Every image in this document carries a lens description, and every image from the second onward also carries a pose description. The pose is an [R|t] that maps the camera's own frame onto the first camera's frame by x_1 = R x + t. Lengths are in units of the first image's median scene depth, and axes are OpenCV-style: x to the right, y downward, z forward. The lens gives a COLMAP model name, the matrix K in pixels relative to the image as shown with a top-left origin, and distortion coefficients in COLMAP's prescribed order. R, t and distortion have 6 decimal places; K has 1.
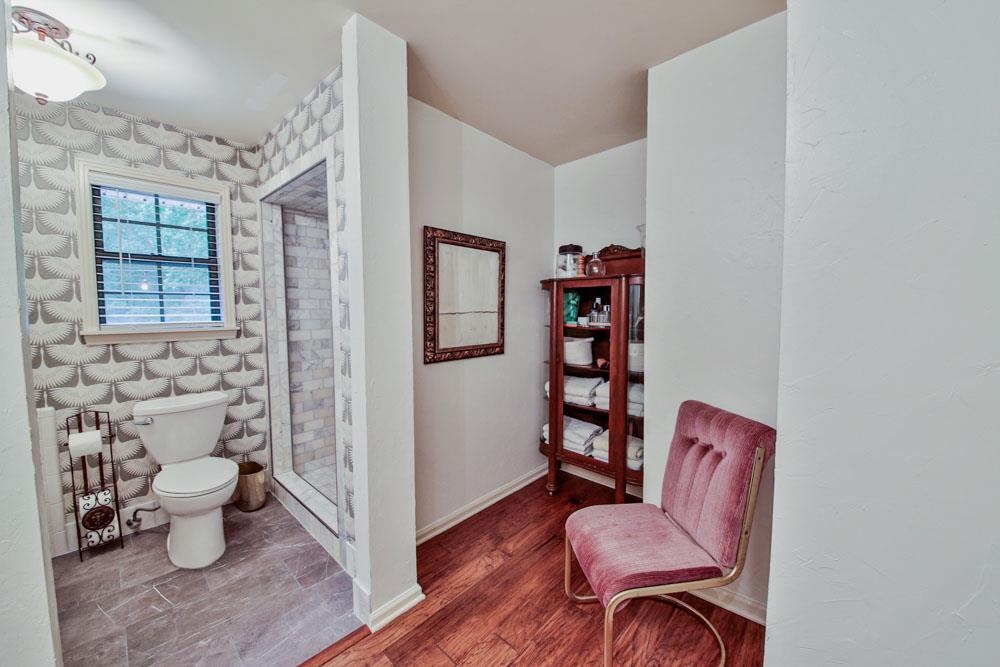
lens RADIAL K [[386.0, 0, 502.1], [0, 386.0, 326.7], [0, 0, 1]] dist [-0.002395, -0.007617]
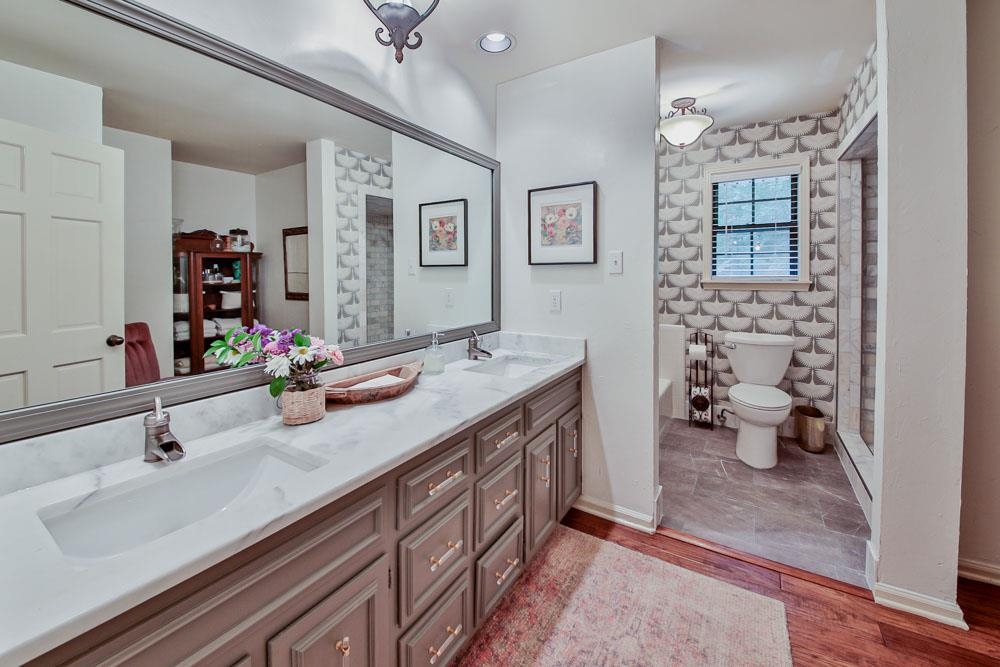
lens RADIAL K [[386.0, 0, 502.1], [0, 386.0, 326.7], [0, 0, 1]] dist [-0.002395, -0.007617]
pose [[0.189572, 0.140869, -0.971709, 0.265592], [-0.034669, 0.989998, 0.136757, 0.011654], [0.981255, 0.007763, 0.192560, -0.096177]]
